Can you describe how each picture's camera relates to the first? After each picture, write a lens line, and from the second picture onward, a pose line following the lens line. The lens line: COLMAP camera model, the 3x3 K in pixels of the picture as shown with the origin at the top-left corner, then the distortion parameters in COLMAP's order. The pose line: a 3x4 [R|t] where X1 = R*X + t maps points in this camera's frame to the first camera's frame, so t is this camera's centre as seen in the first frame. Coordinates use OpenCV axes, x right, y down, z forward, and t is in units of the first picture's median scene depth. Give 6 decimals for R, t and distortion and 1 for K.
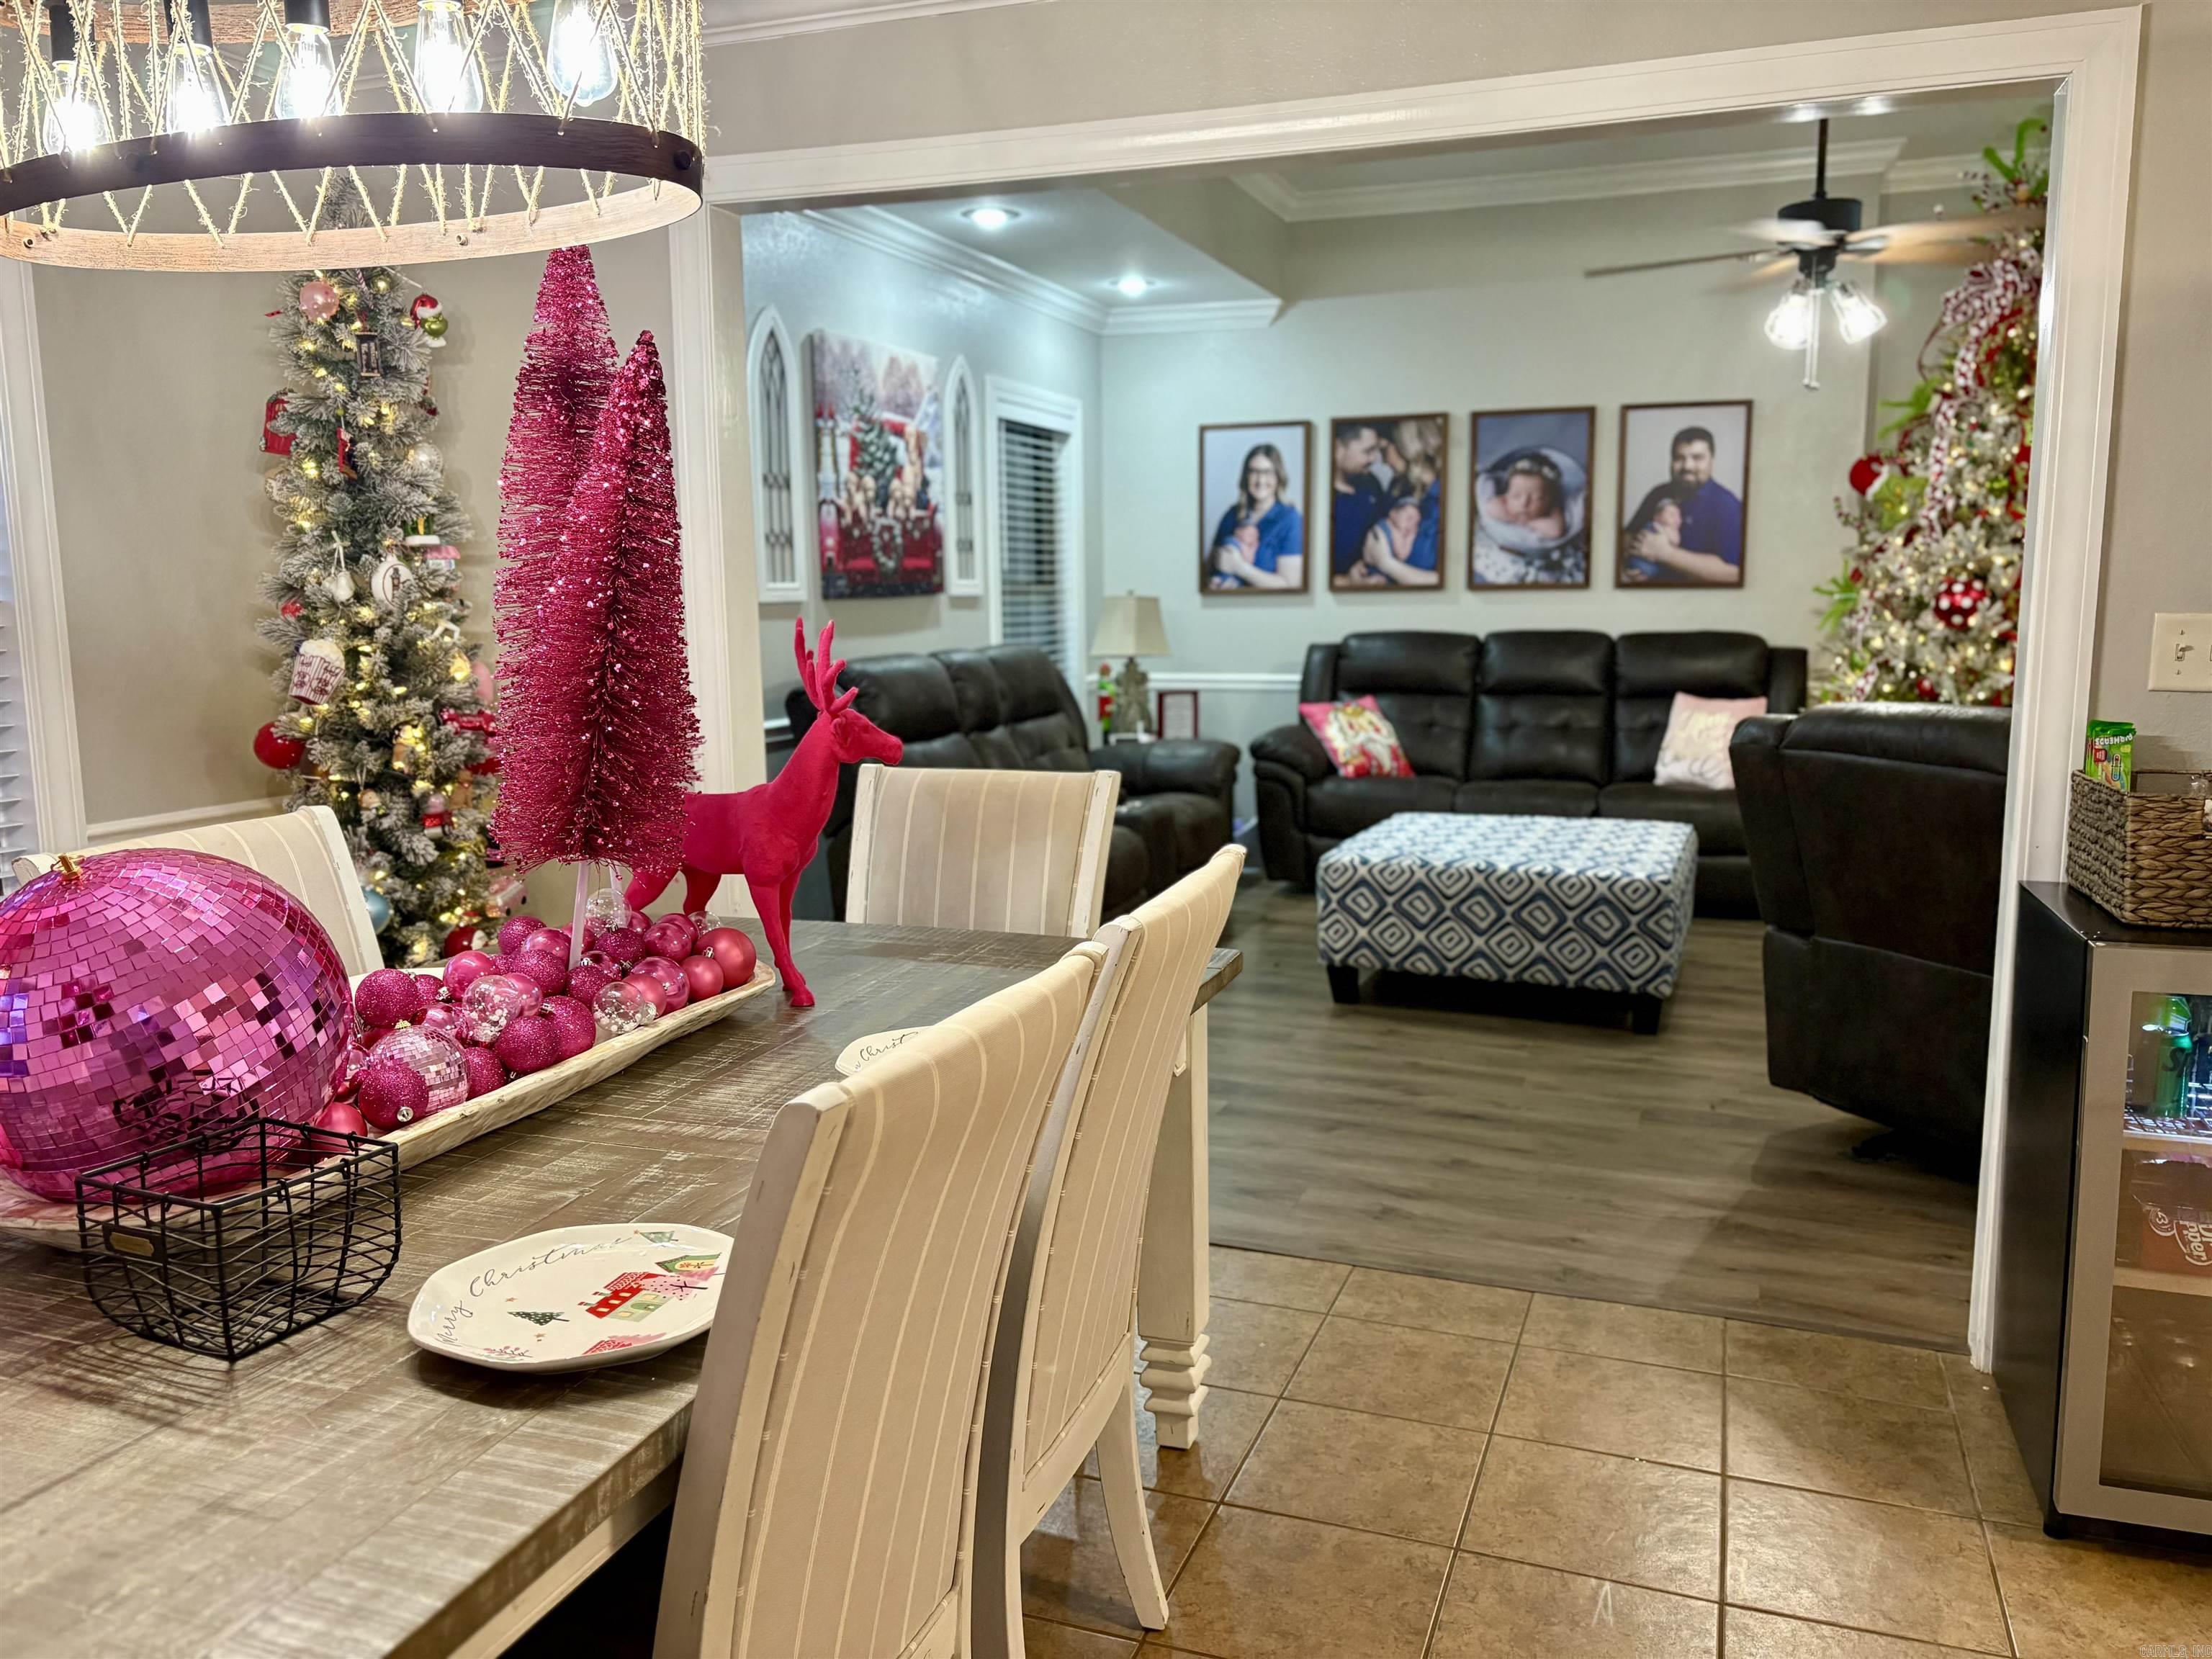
lens RADIAL K [[1660.8, 0, 1096.3], [0, 1660.8, 820.6], [0, 0, 1]] dist [0.012031, -0.008263]
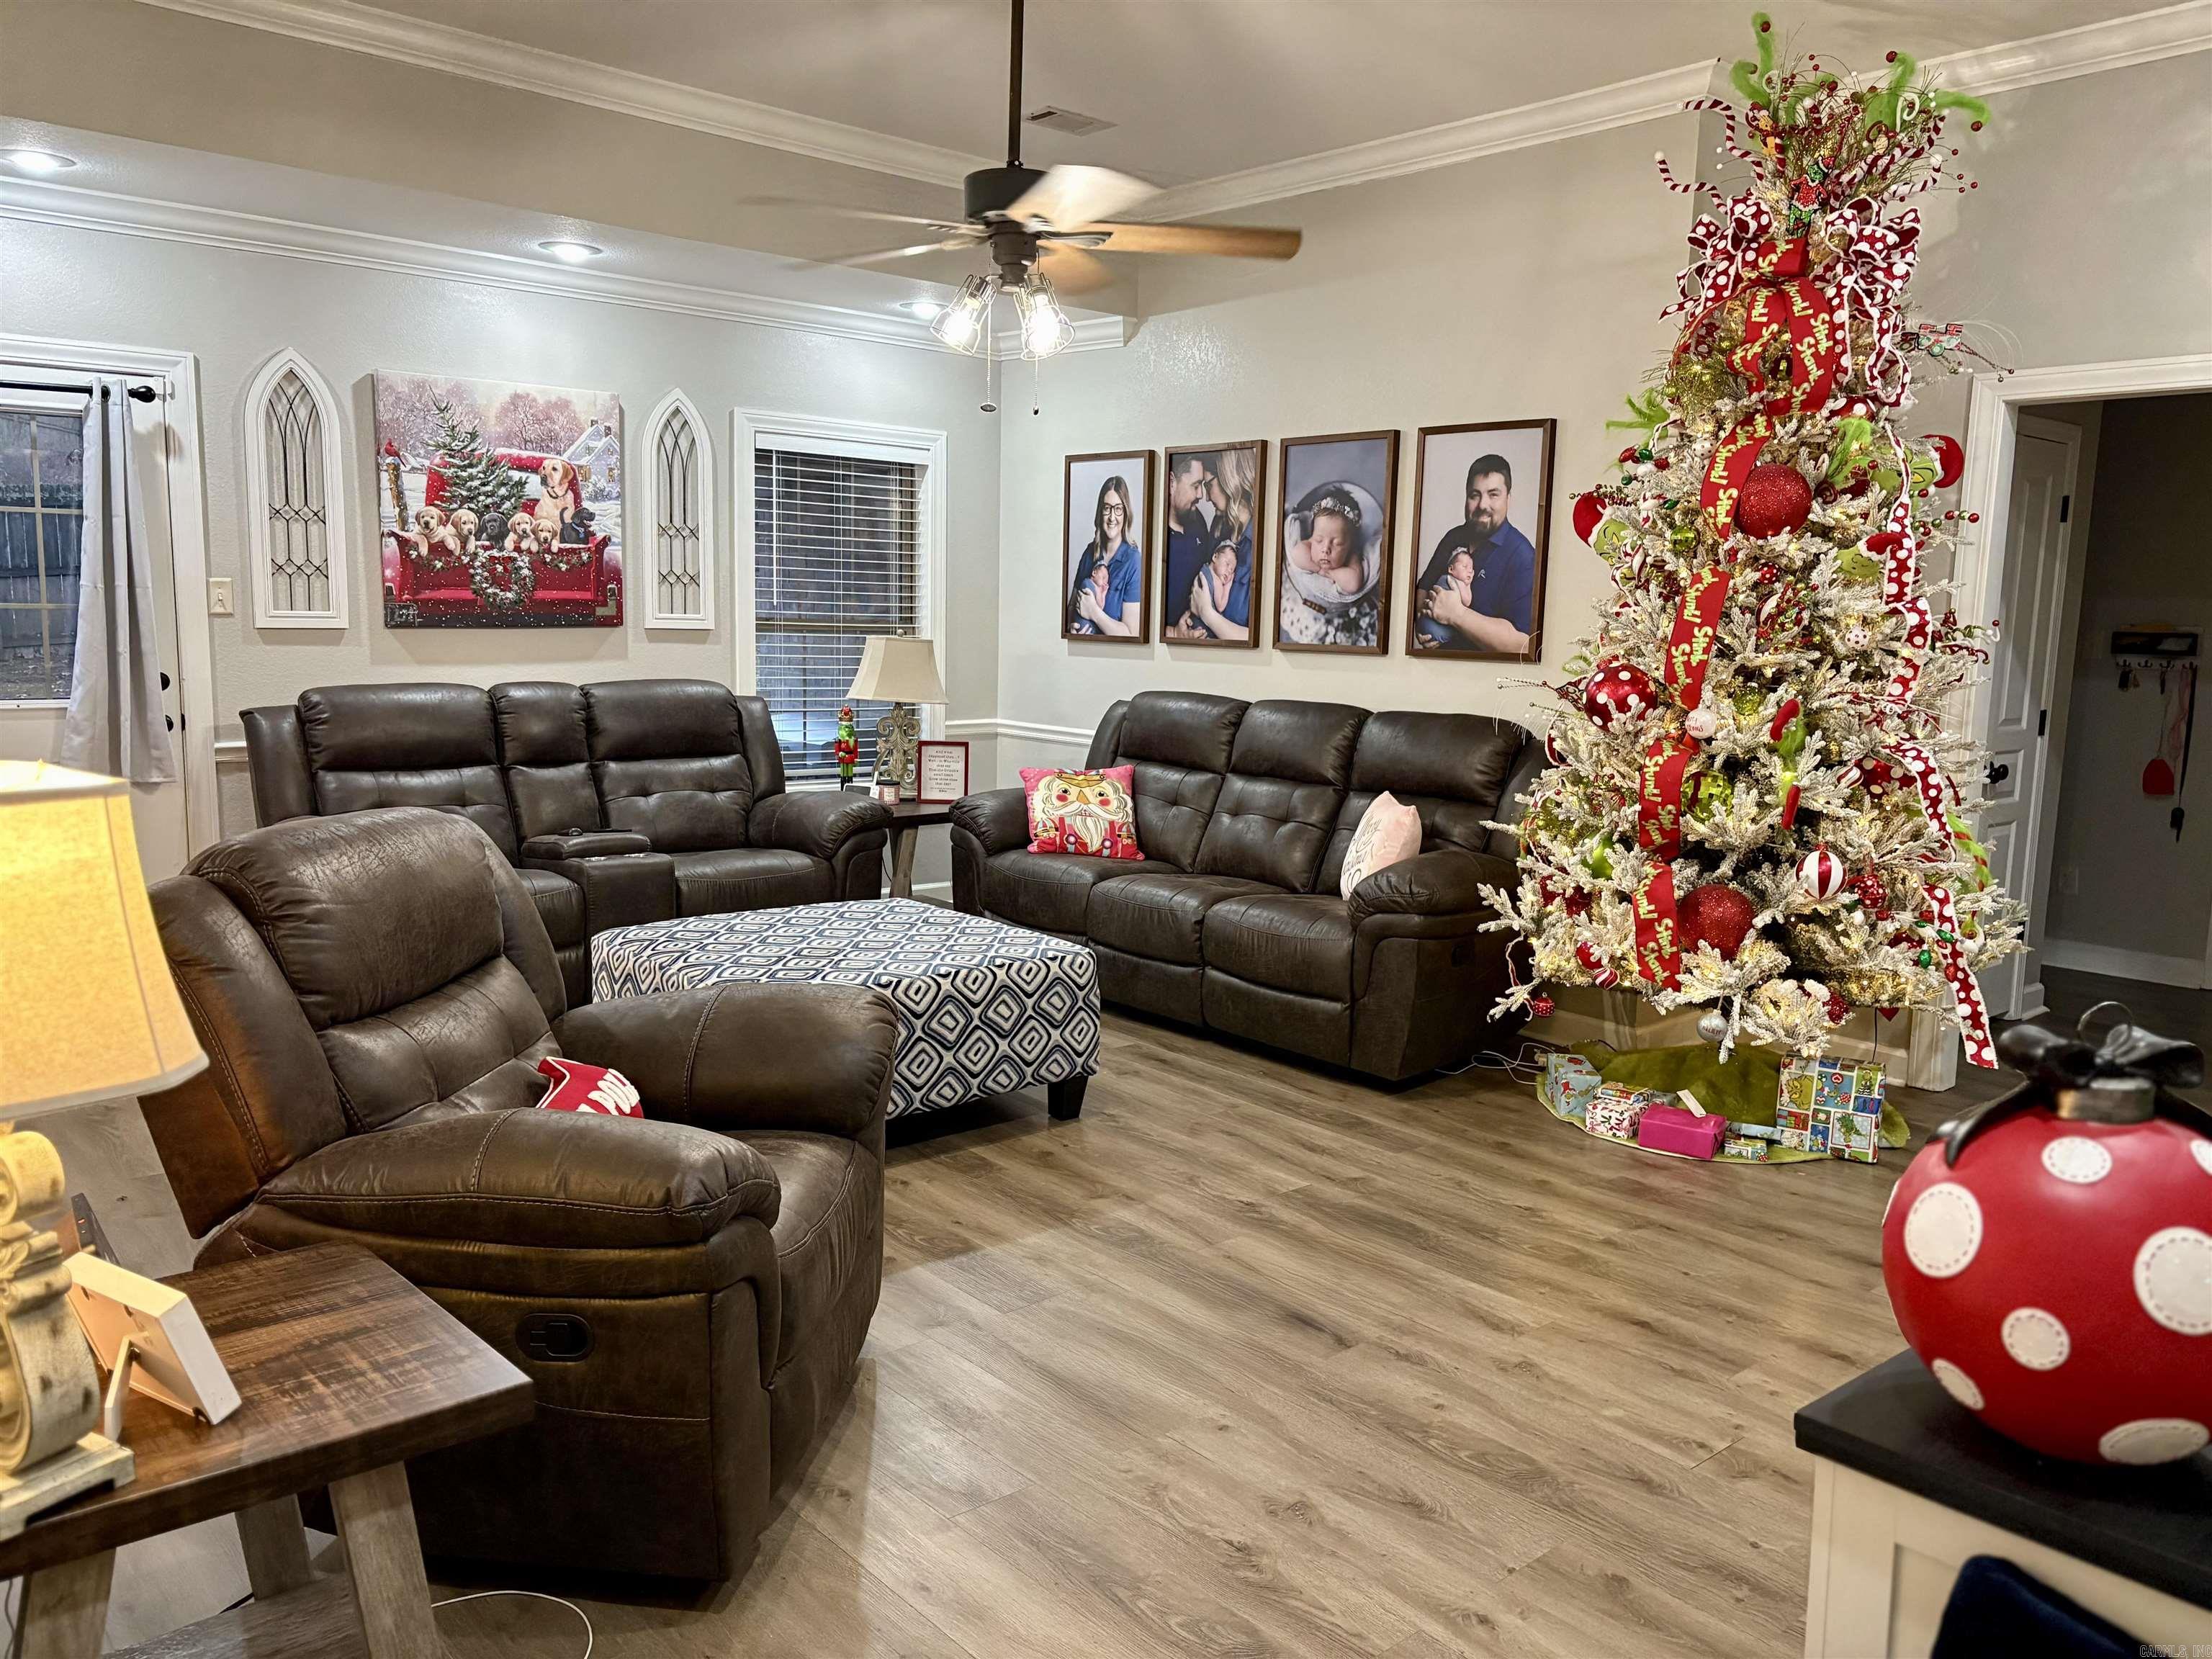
lens RADIAL K [[1660.8, 0, 1085.2], [0, 1660.8, 837.9], [0, 0, 1]] dist [0.012031, -0.008263]
pose [[0.879425, 0.099958, -0.465425, 0.553434], [-0.102739, 0.994518, 0.019465, -0.051102], [0.464819, 0.030699, 0.884874, 0.214831]]
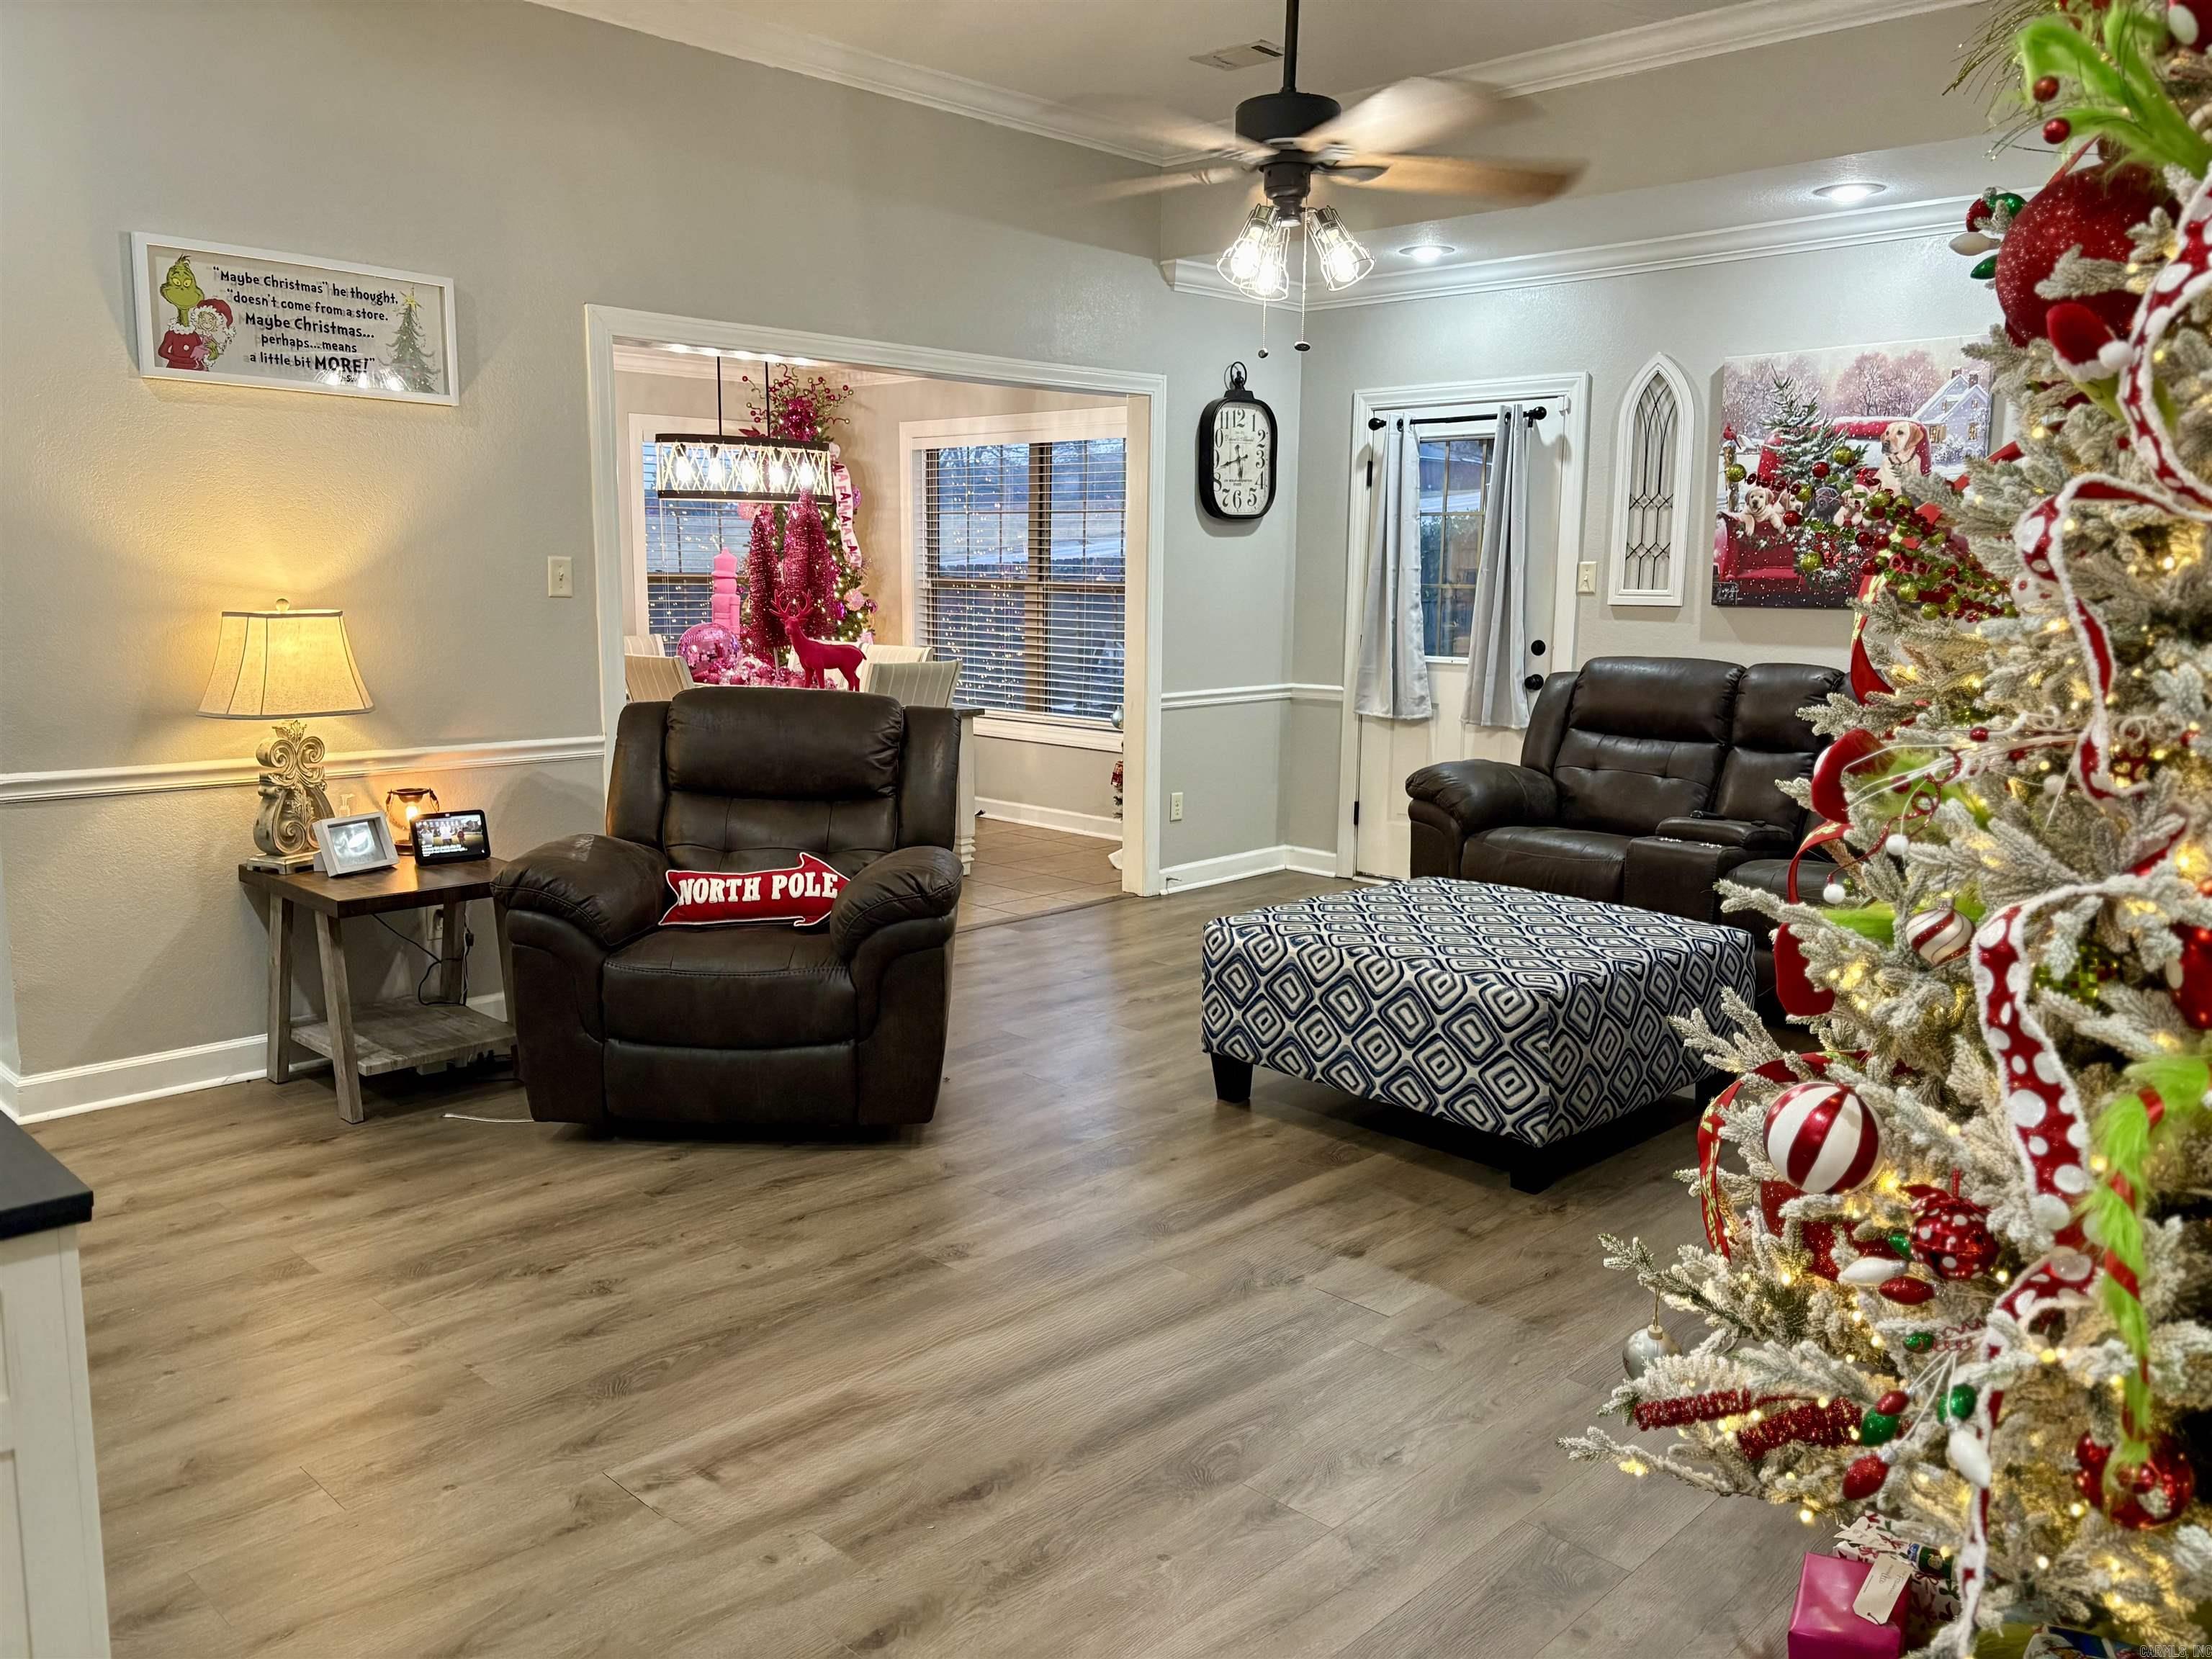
lens RADIAL K [[1660.8, 0, 1125.6], [0, 1660.8, 844.4], [0, 0, 1]] dist [0.012031, -0.008263]
pose [[-0.384497, 0.161661, -0.908861, 0.767040], [-0.135604, 0.963975, 0.228832, -0.137246], [0.913112, 0.211231, -0.348724, 0.810376]]
